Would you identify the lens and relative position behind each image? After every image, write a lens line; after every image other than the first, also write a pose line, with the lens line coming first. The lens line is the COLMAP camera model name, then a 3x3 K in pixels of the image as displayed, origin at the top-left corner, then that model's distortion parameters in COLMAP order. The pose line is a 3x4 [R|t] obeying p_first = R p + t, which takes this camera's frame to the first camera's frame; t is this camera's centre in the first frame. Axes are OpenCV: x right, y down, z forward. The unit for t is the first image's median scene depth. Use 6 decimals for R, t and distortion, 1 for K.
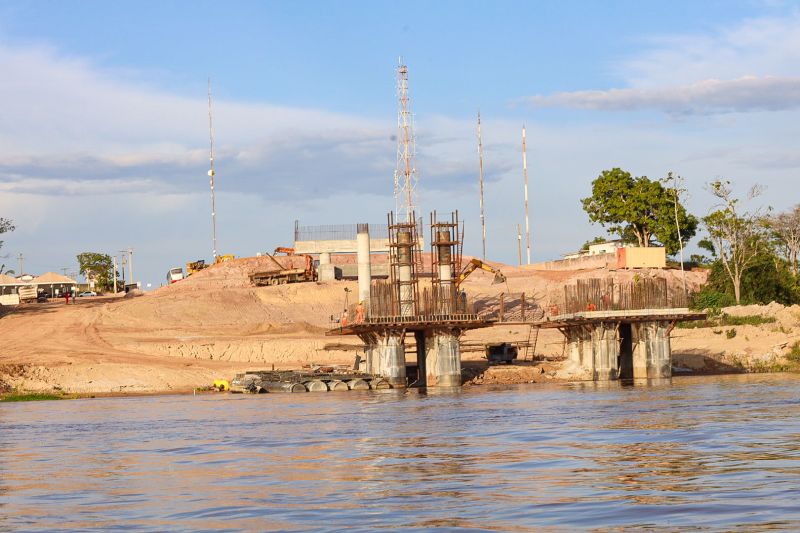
lens RADIAL K [[2099.1, 0, 400.0], [0, 2099.1, 266.5], [0, 0, 1]] dist [-0.129667, 0.140041]
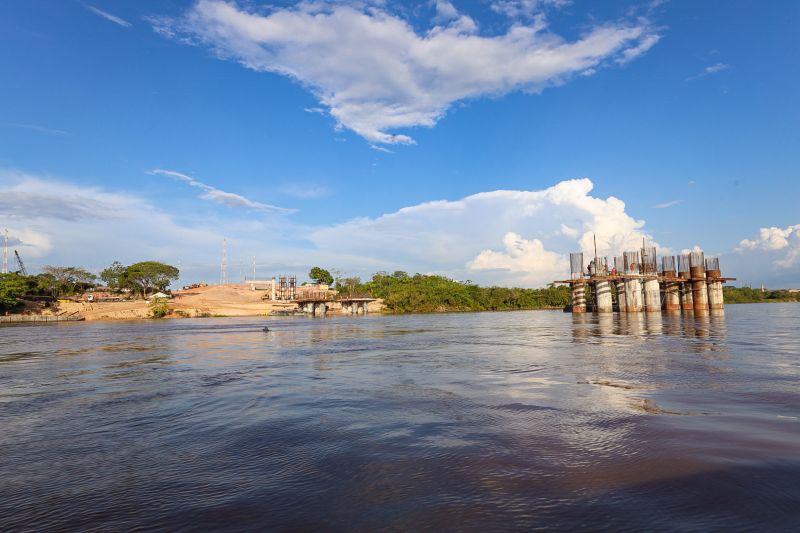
lens RADIAL K [[486.5, 0, 400.0], [0, 486.5, 266.5], [0, 0, 1]] dist [0.016934, -0.000378]
pose [[0.919352, 0.051214, 0.390087, -0.169450], [-0.032103, 0.997950, -0.055359, 0.004732], [-0.392123, 0.038372, 0.919112, -0.021228]]
